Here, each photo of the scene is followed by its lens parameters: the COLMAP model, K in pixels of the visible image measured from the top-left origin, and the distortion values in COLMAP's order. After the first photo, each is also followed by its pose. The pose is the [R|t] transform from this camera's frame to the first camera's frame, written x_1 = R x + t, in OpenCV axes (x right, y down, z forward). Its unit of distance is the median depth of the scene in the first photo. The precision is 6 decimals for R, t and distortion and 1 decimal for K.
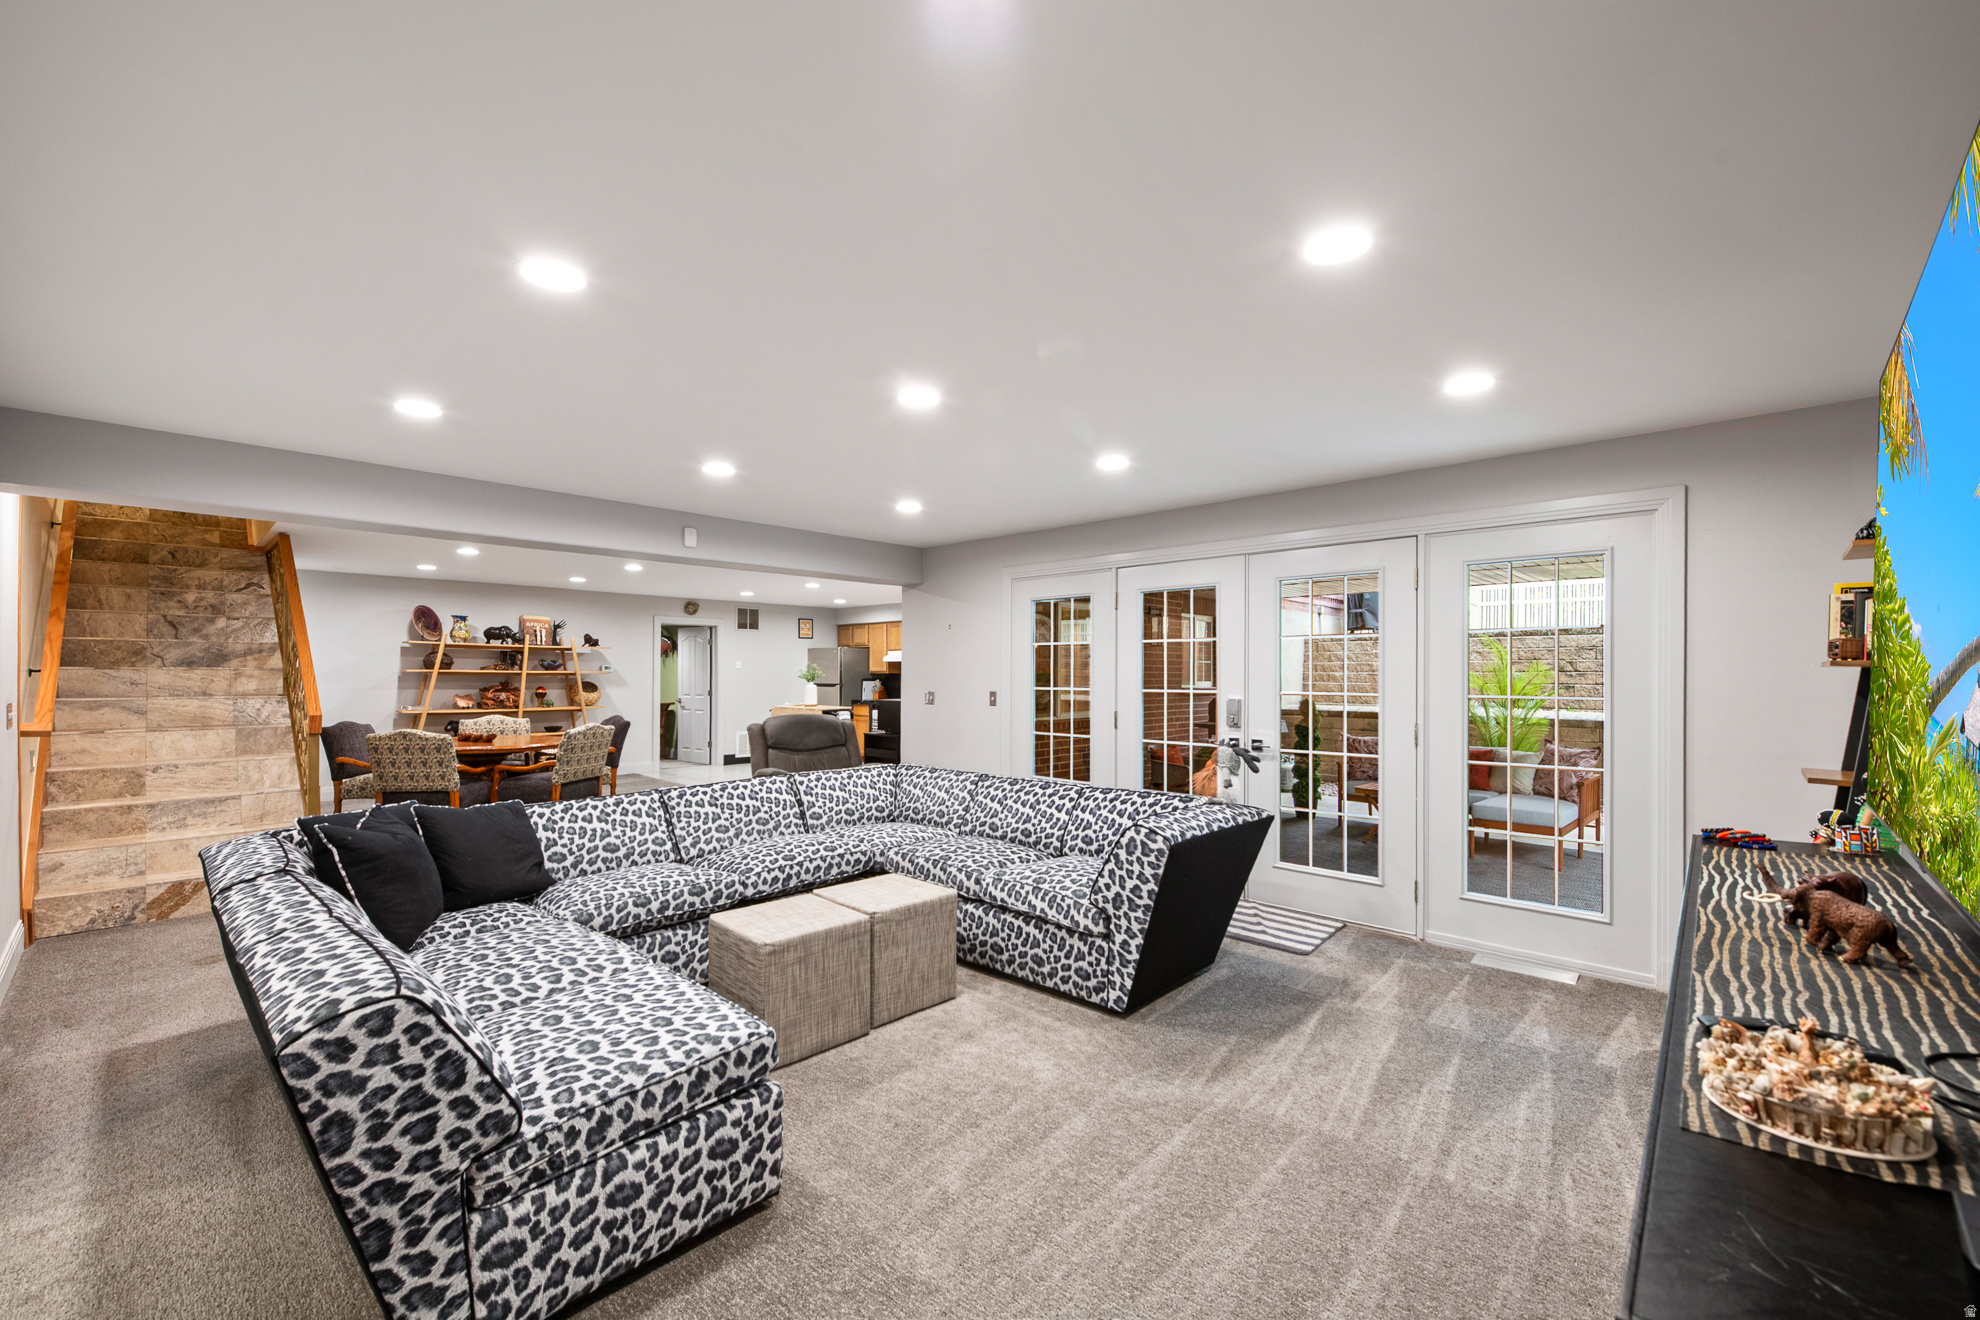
lens RADIAL K [[784.2, 0, 986.9], [0, 784.2, 668.5], [0, 0, 1]] dist [-0.026857, -0.000502]
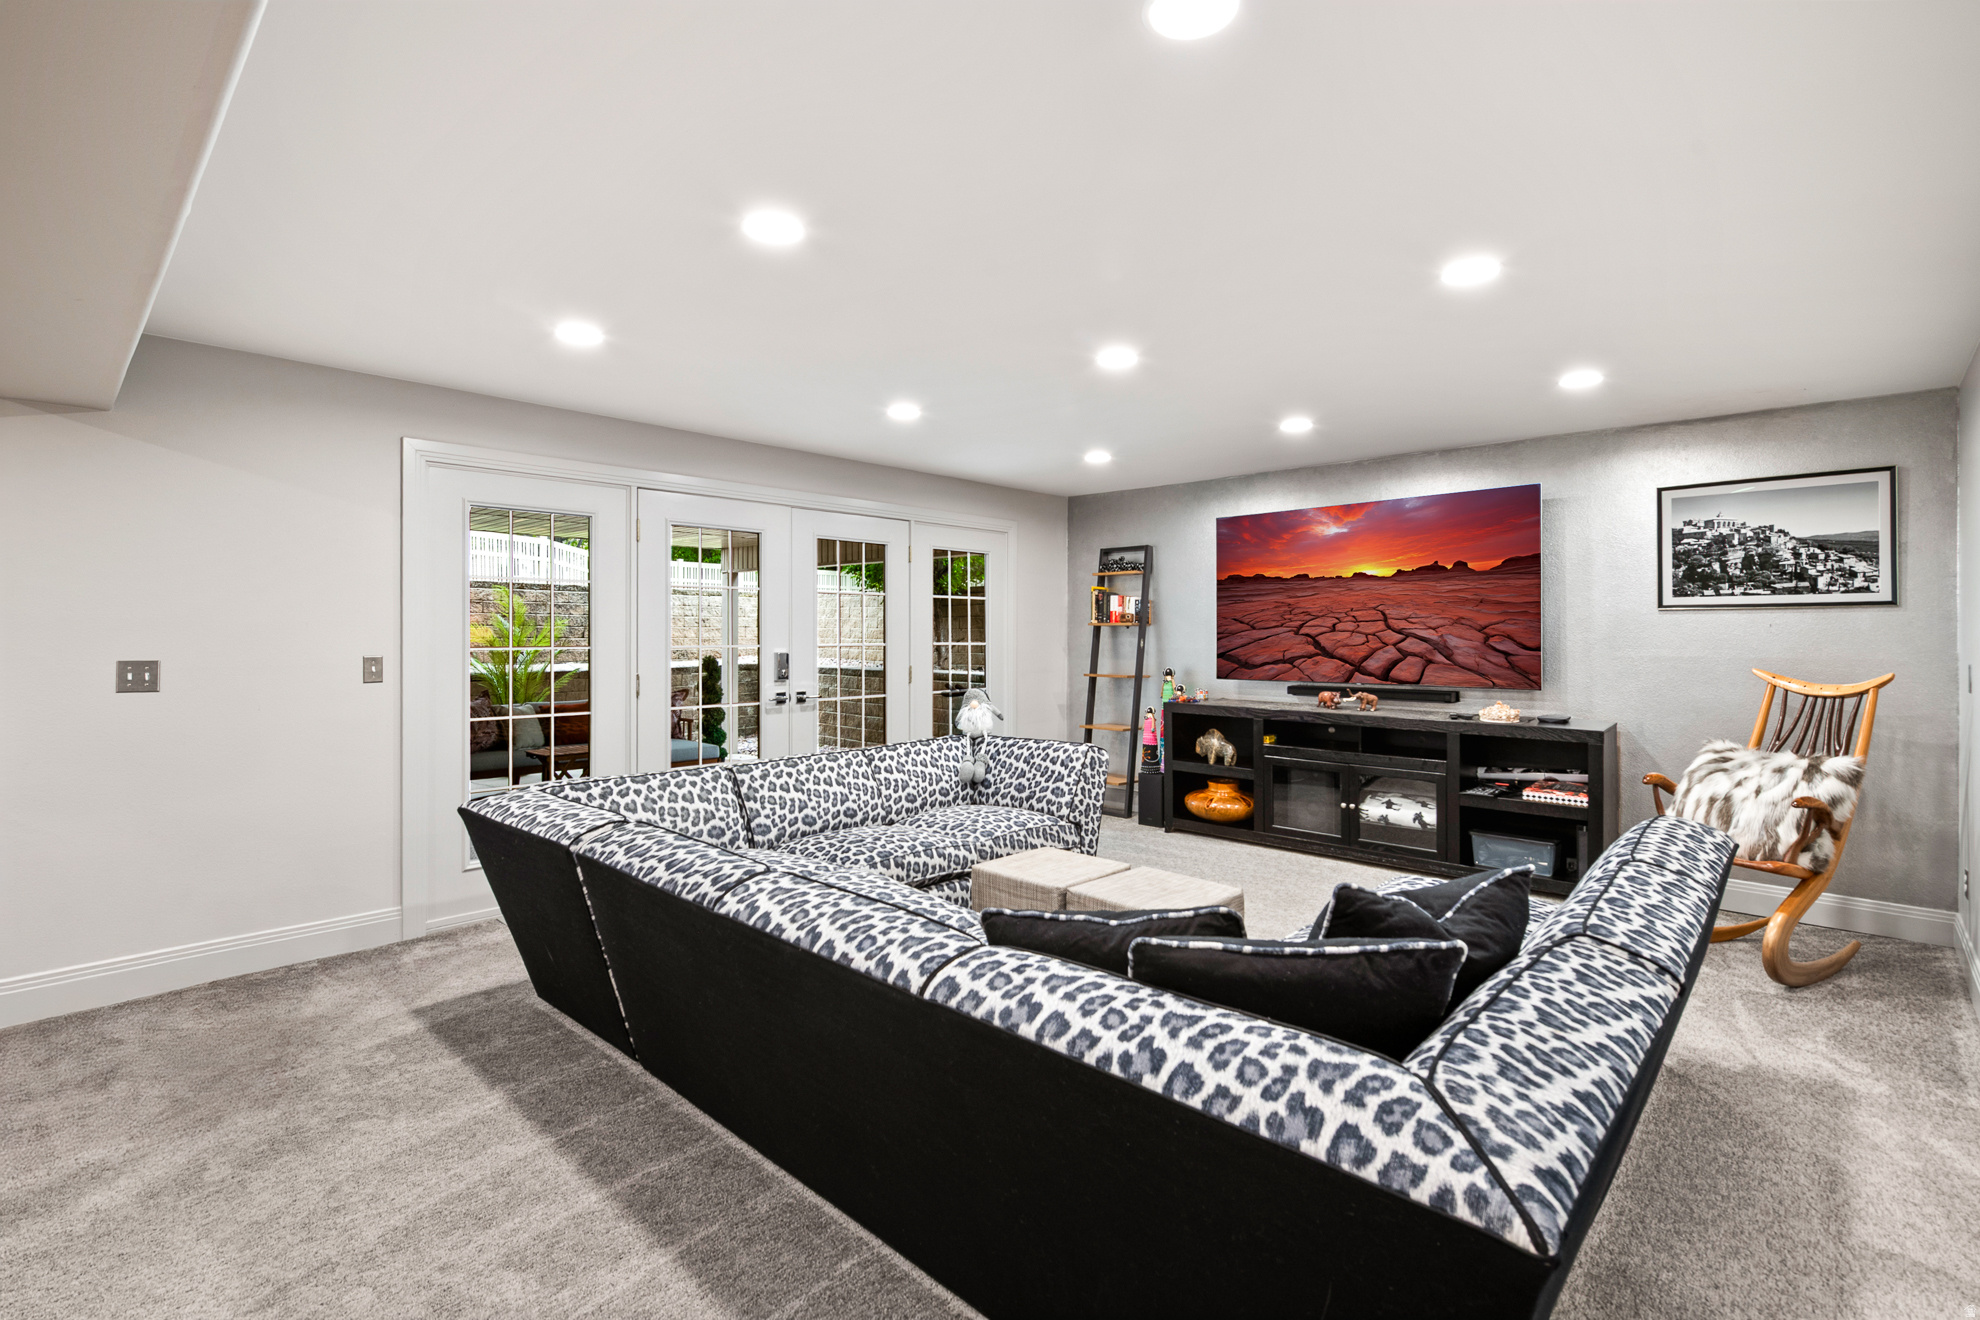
lens RADIAL K [[924.0, 0, 990.7], [0, 924.0, 630.1], [0, 0, 1]] dist [0.003330, 0.000179]
pose [[-0.006047, 0.004327, 0.999972, -1.012372], [-0.010157, 0.999939, -0.004389, 0.015115], [-0.999930, -0.010184, -0.006002, 0.907369]]
